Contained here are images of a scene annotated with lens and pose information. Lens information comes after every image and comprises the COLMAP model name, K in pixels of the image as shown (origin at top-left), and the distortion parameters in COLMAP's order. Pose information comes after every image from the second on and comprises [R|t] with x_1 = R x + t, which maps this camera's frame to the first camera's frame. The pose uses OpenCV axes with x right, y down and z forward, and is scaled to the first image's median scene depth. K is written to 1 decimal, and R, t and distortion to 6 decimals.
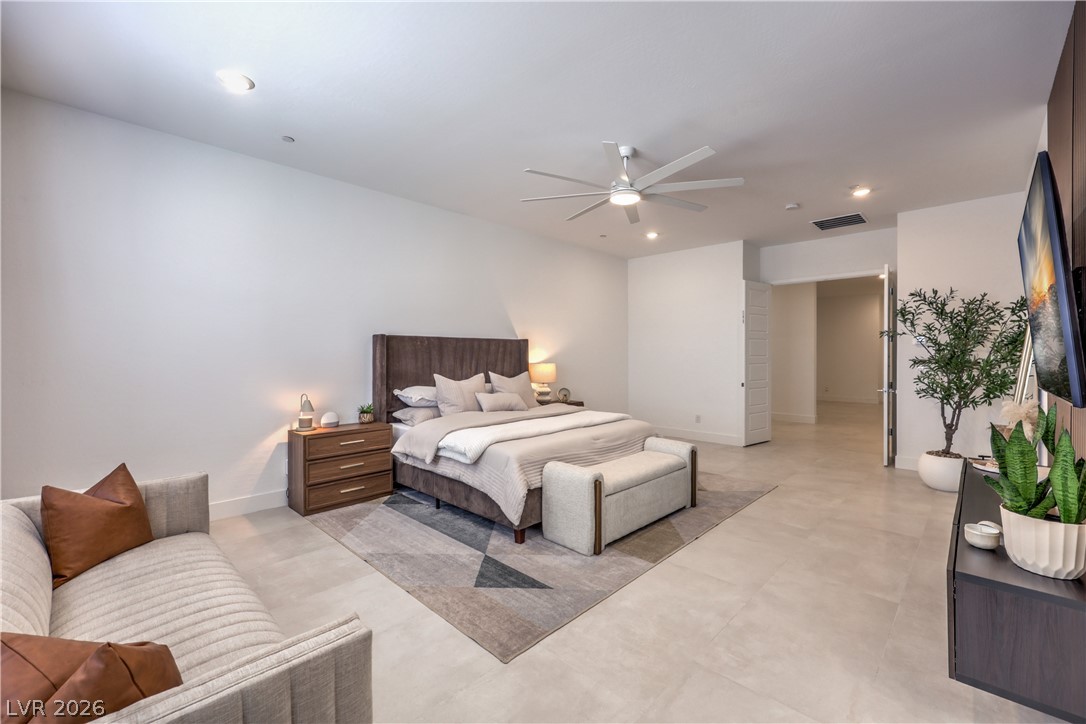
lens RADIAL K [[449.0, 0, 543.0], [0, 449.0, 362.0], [0, 0, 1]] dist [-0.002045, -0.000184]
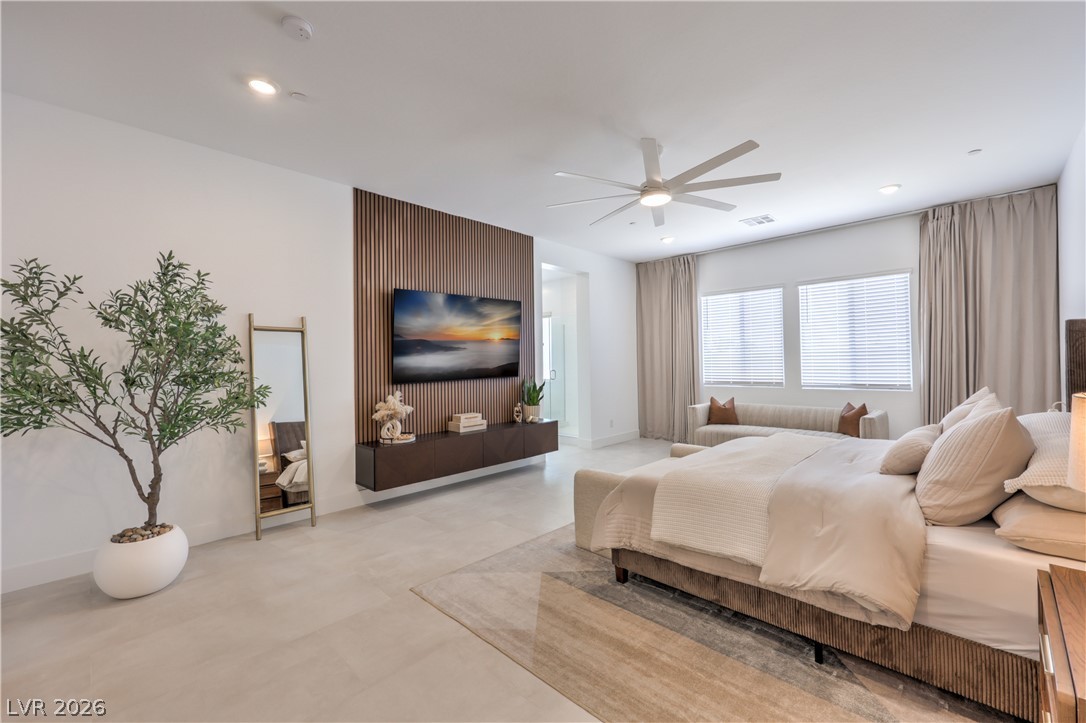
lens RADIAL K [[440.9, 0, 552.5], [0, 440.9, 358.5], [0, 0, 1]] dist [-0.001905, -0.000072]
pose [[-0.999862, 0.012817, -0.010555, 0.419796], [0.012770, 0.999908, 0.004531, -0.027225], [0.010612, 0.004396, -0.999934, 1.934142]]
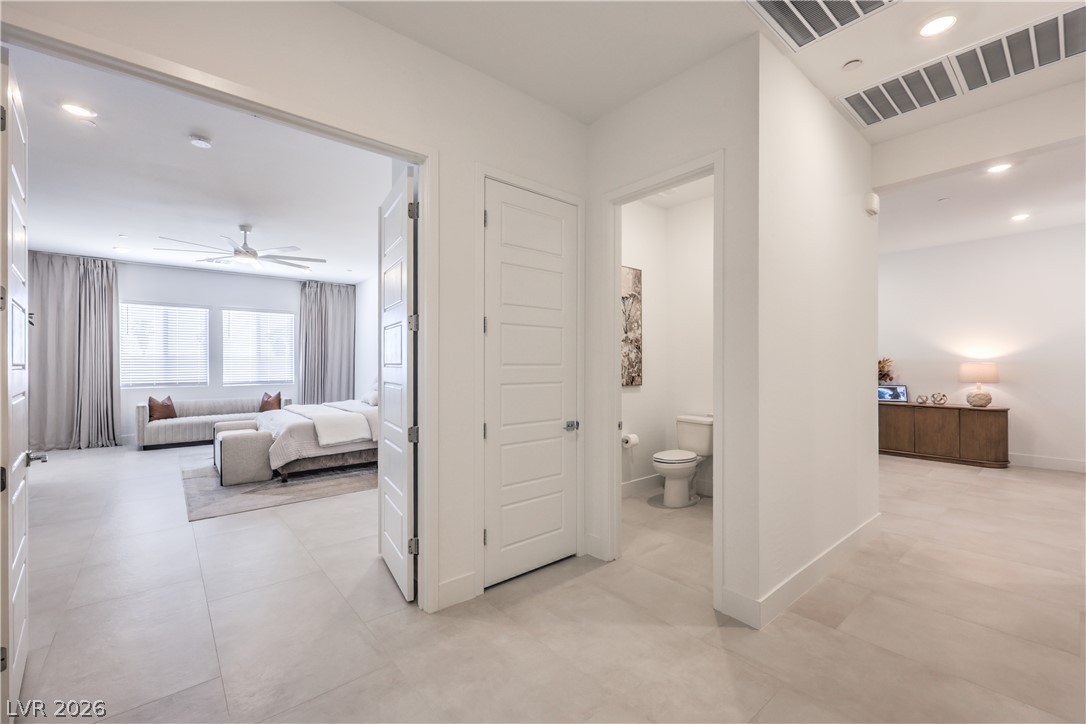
lens RADIAL K [[449.0, 0, 543.0], [0, 449.0, 362.0], [0, 0, 1]] dist [-0.002045, -0.000184]
pose [[-0.093129, -0.004333, -0.995645, 1.583066], [-0.012204, 0.999920, -0.003210, -0.028421], [0.995579, 0.011852, -0.093175, 2.121504]]
